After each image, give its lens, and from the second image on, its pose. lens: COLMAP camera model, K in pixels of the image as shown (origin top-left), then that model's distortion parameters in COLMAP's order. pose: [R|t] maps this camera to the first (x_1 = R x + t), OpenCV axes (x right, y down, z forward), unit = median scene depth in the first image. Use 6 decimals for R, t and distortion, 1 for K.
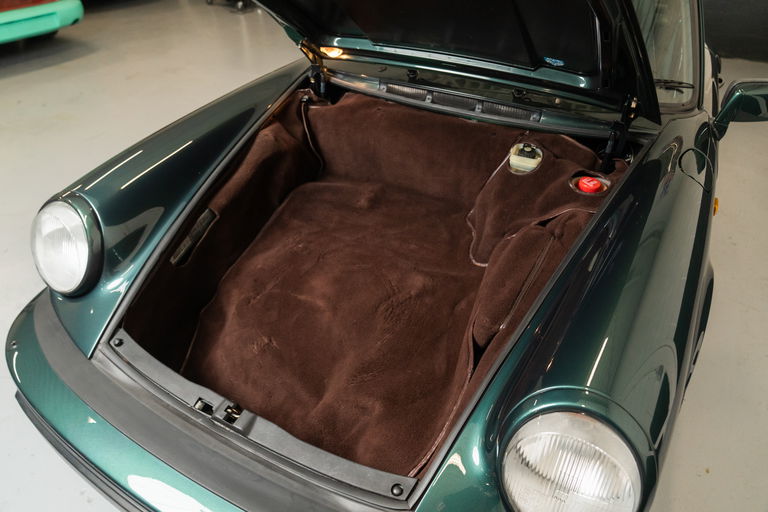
lens RADIAL K [[524.6, 0, 384.0], [0, 524.6, 256.0], [0, 0, 1]] dist [-0.003537, -0.000428]
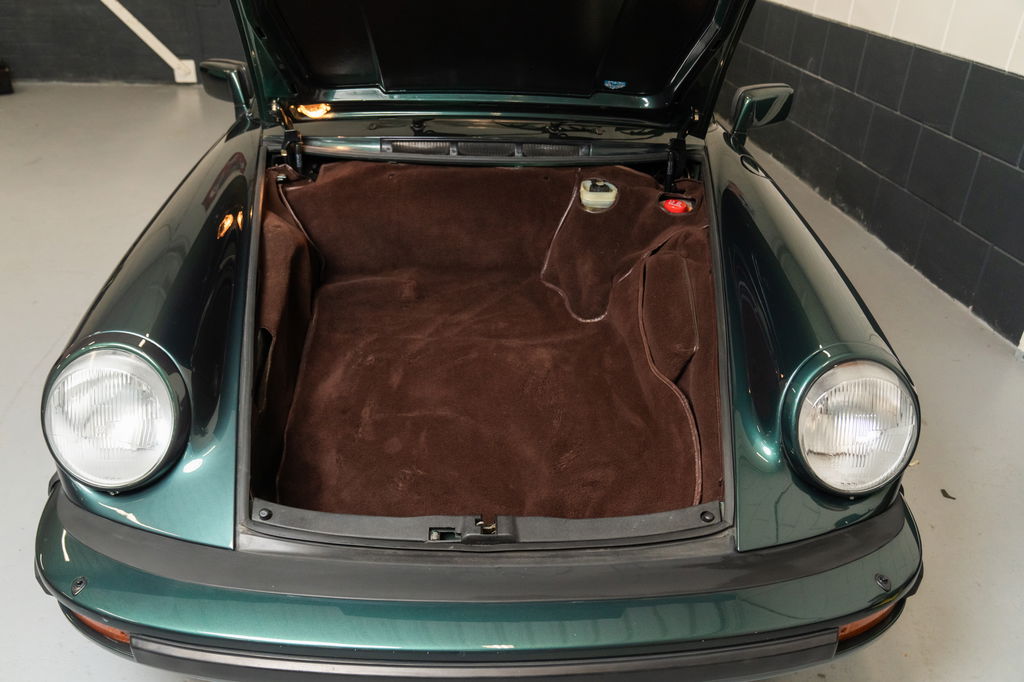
lens RADIAL K [[824.3, 0, 512.0], [0, 824.3, 341.0], [0, 0, 1]] dist [-0.005635, -0.000890]
pose [[0.858213, -0.236520, 0.455553, -0.502966], [0.287824, 0.956599, -0.045569, 0.066128], [-0.425003, 0.170227, 0.889042, -0.122069]]
